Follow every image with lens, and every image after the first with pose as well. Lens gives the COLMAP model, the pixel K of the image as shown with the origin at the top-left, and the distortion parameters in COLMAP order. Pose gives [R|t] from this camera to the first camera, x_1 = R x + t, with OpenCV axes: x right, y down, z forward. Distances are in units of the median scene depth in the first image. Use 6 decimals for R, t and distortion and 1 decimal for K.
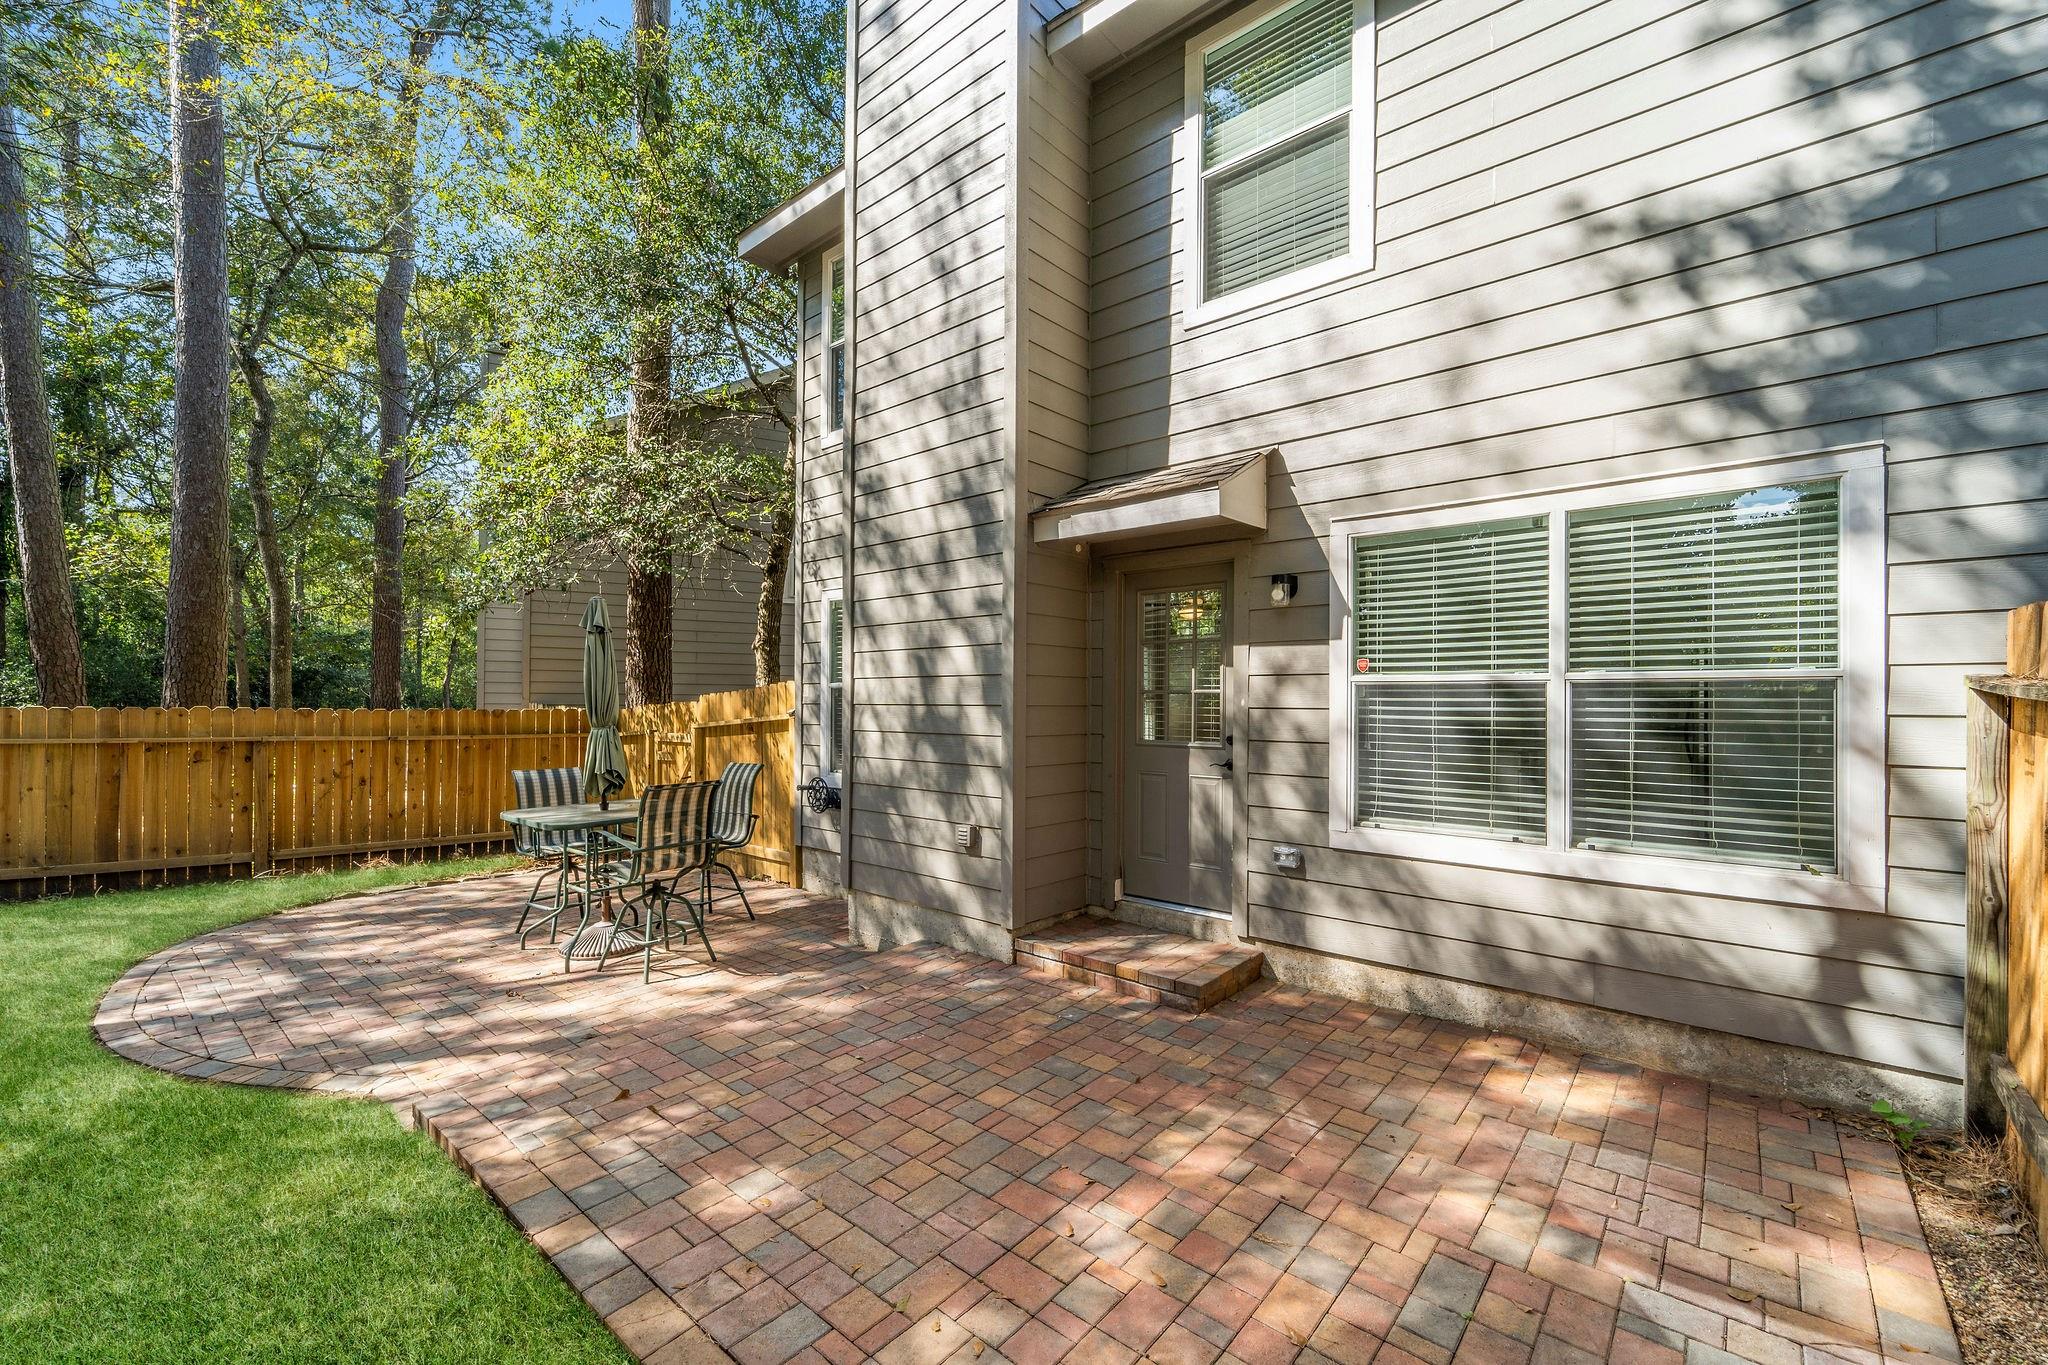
lens RADIAL K [[832.4, 0, 1027.5], [0, 832.4, 701.9], [0, 0, 1]] dist [0.001013, -0.000396]
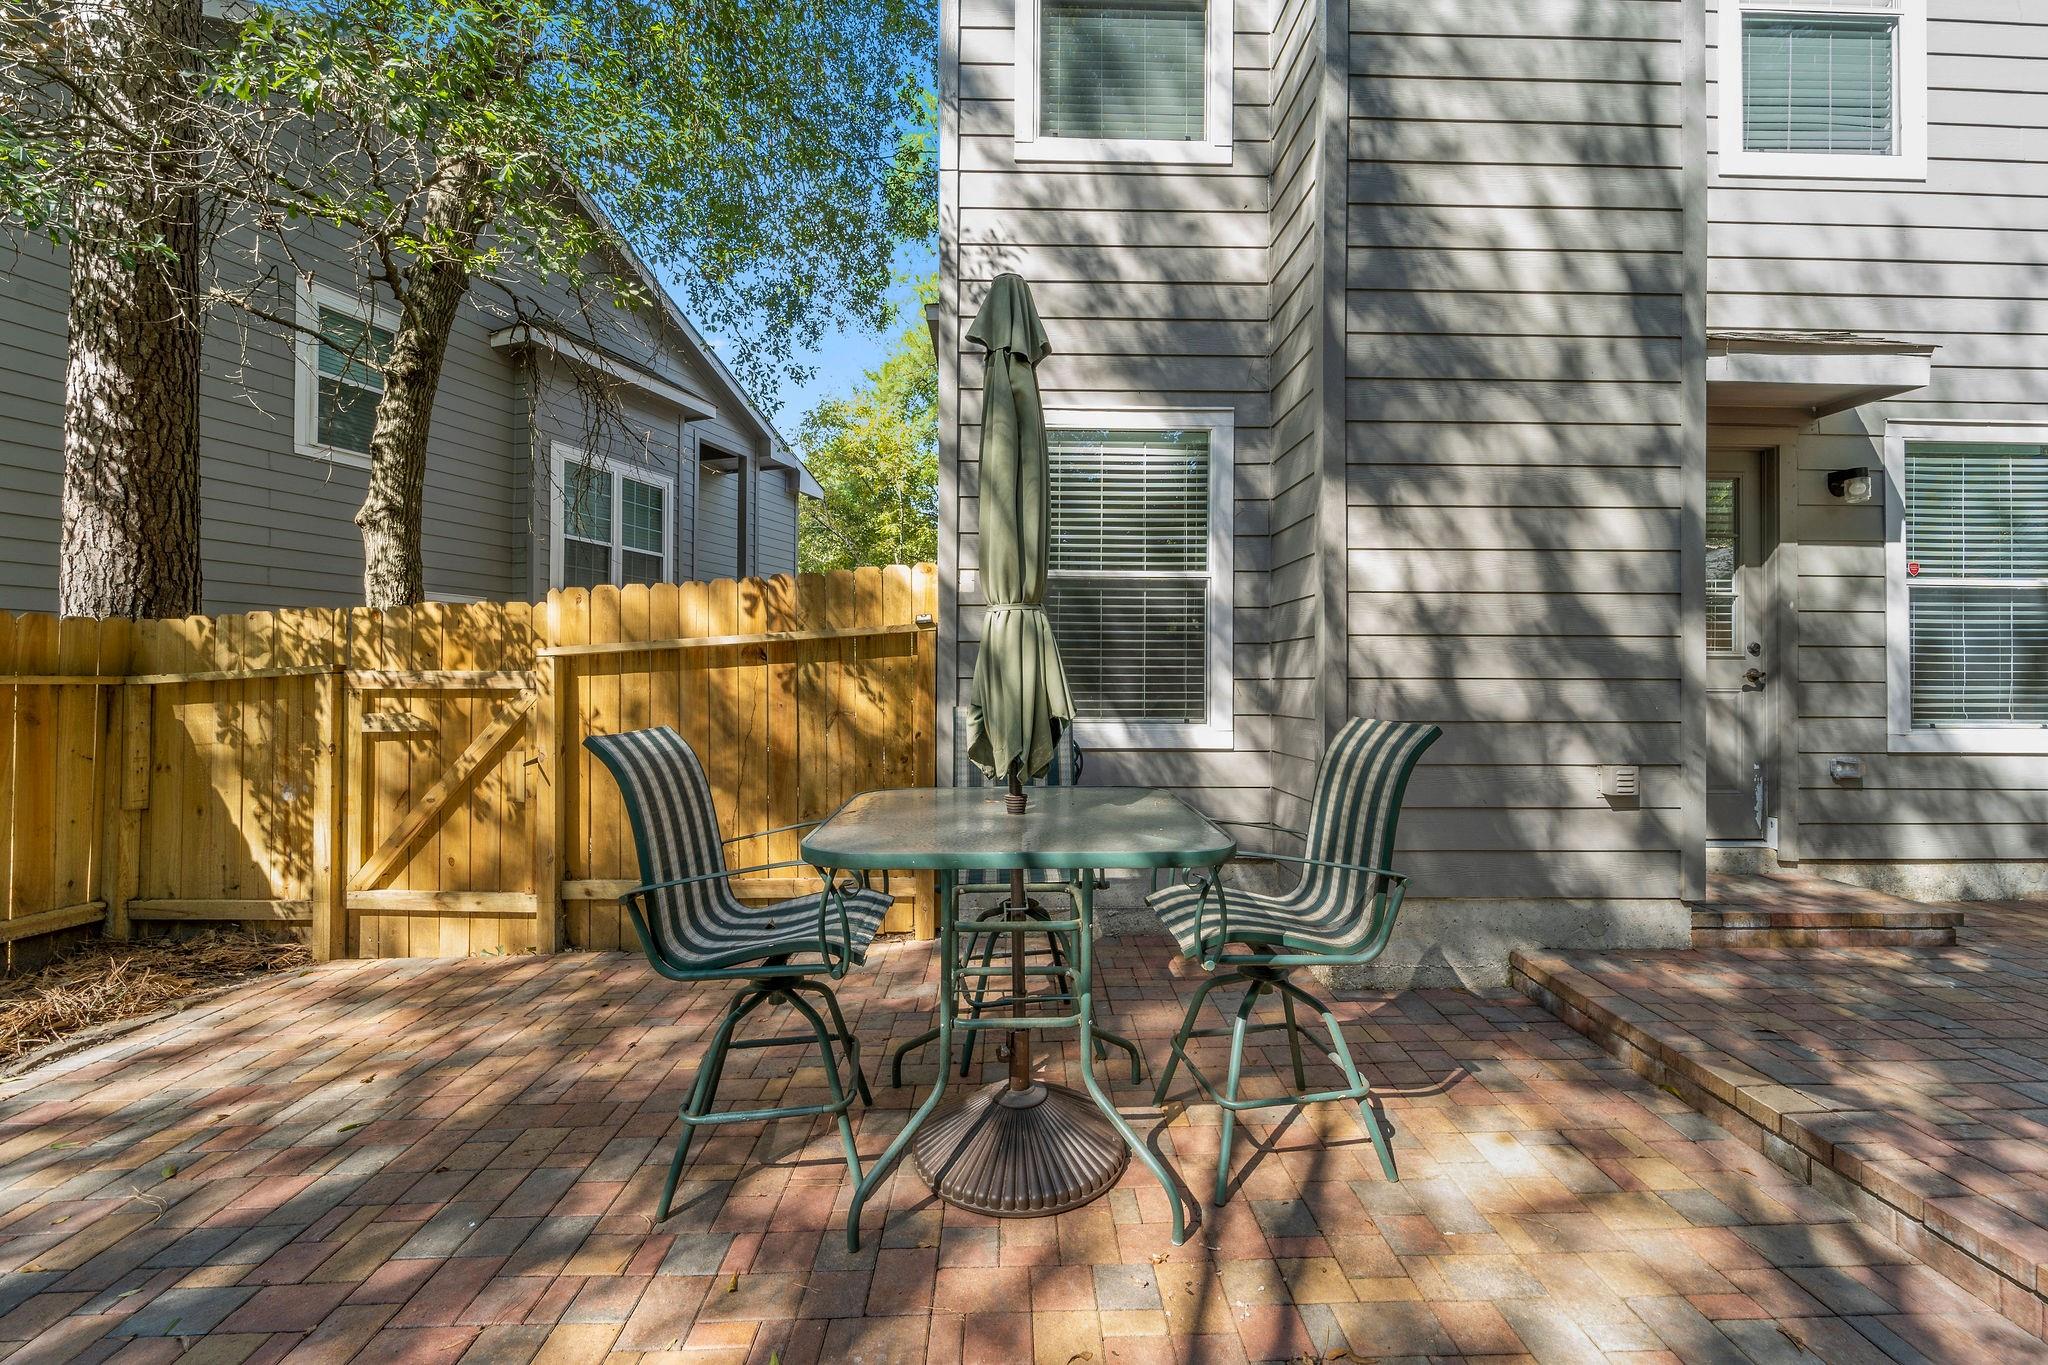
lens RADIAL K [[832.8, 0, 1030.5], [0, 832.8, 681.8], [0, 0, 1]] dist [0.001719, -0.000327]
pose [[0.737648, -0.002688, 0.675180, -1.076915], [-0.000786, 0.999988, 0.004839, 0.089060], [-0.675185, -0.004100, 0.737637, 0.977010]]
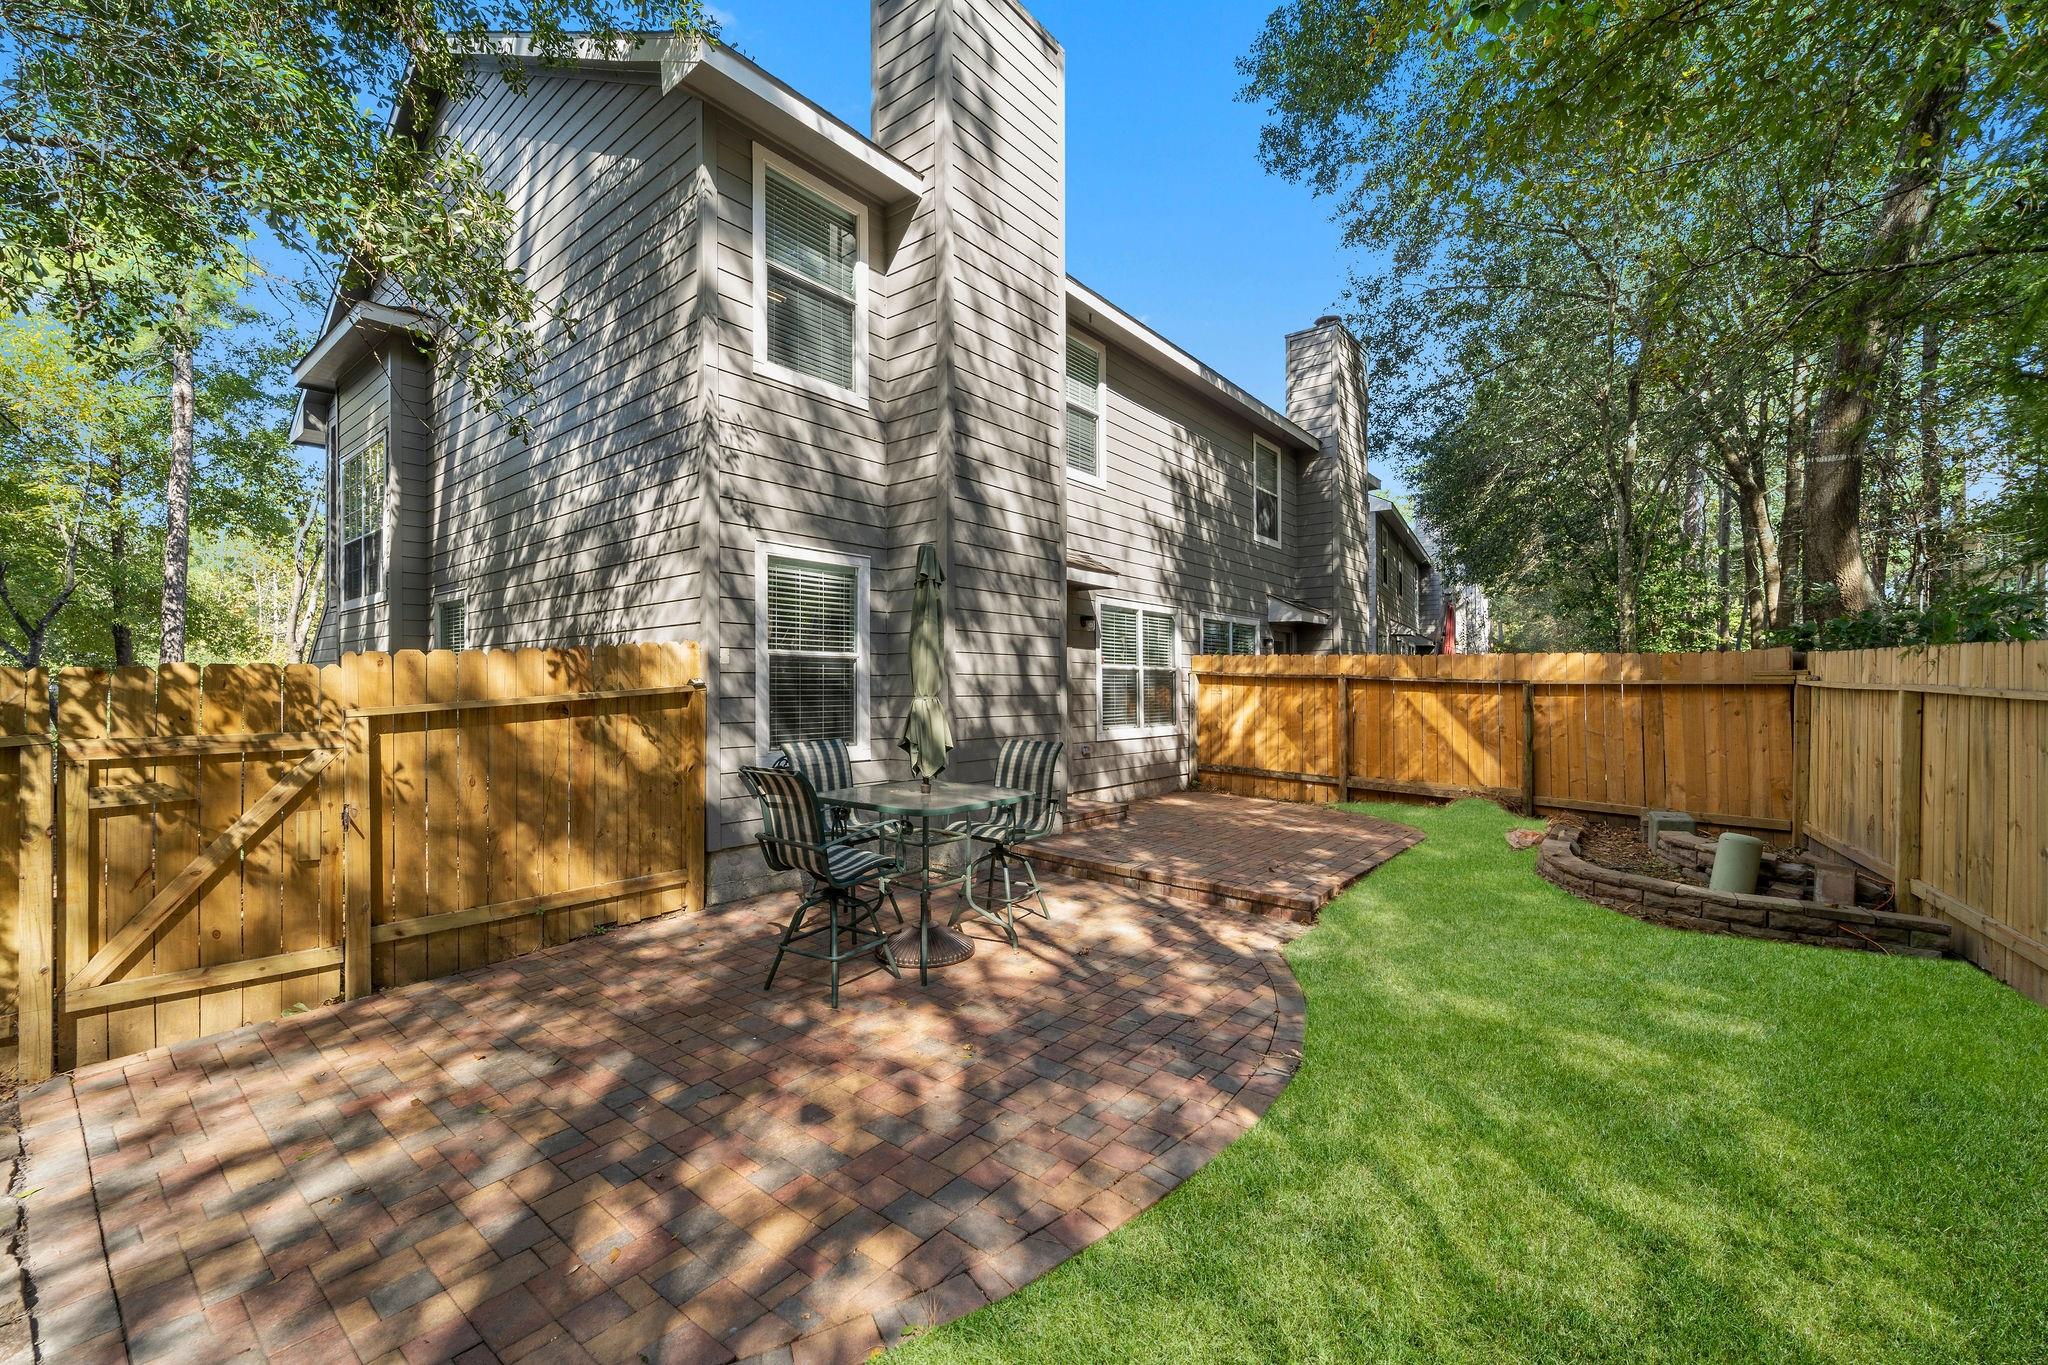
lens RADIAL K [[827.6, 0, 1033.5], [0, 827.6, 693.2], [0, 0, 1]] dist [0.003425, -0.000390]
pose [[-0.035622, -0.008173, 0.999332, -1.885144], [0.001142, 0.999966, 0.008218, 0.028086], [-0.999365, 0.001434, -0.035612, 1.274938]]
